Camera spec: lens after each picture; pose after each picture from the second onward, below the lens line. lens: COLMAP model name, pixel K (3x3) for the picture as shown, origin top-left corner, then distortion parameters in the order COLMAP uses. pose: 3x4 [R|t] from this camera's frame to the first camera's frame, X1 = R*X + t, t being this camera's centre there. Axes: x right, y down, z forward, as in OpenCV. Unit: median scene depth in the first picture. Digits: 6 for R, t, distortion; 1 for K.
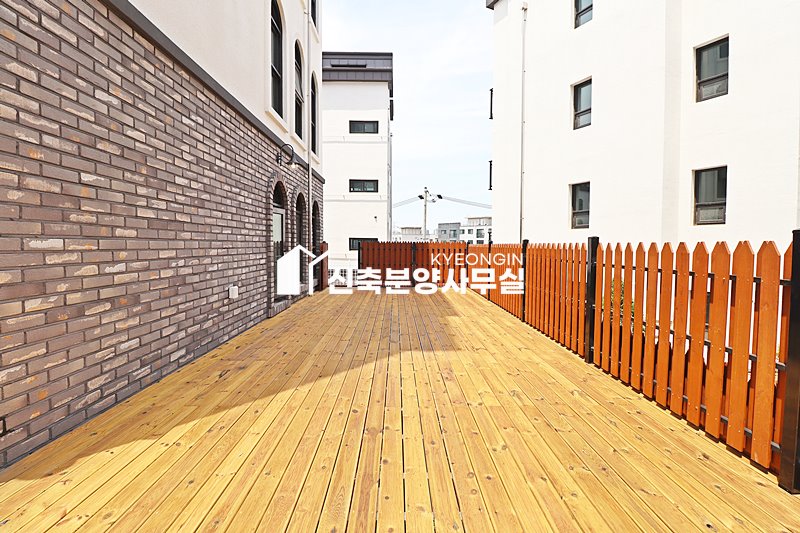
lens RADIAL K [[369.0, 0, 402.3], [0, 369.0, 264.0], [0, 0, 1]] dist [-0.003912, -0.010383]
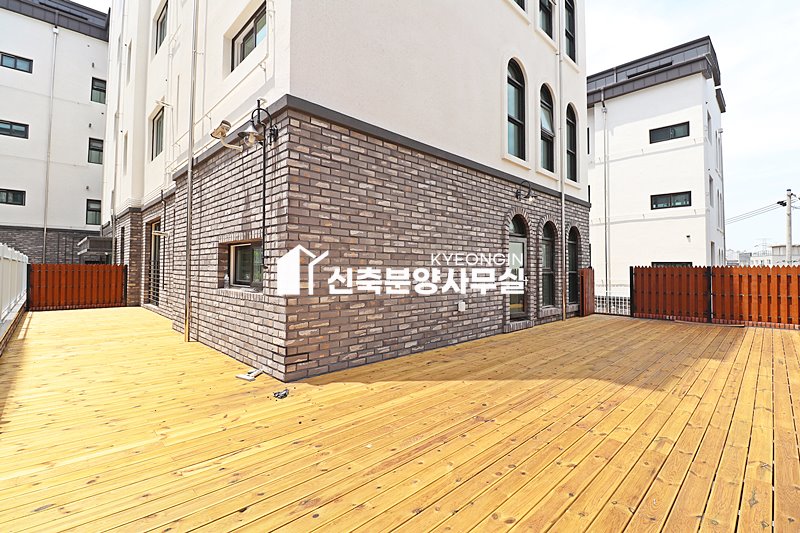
lens RADIAL K [[369.0, 0, 408.9], [0, 369.0, 265.8], [0, 0, 1]] dist [-0.003912, -0.010383]
pose [[0.694608, -0.008656, -0.719336, 0.465515], [-0.037130, 0.998163, -0.047865, 0.004282], [0.718429, 0.059956, 0.693011, -0.047188]]
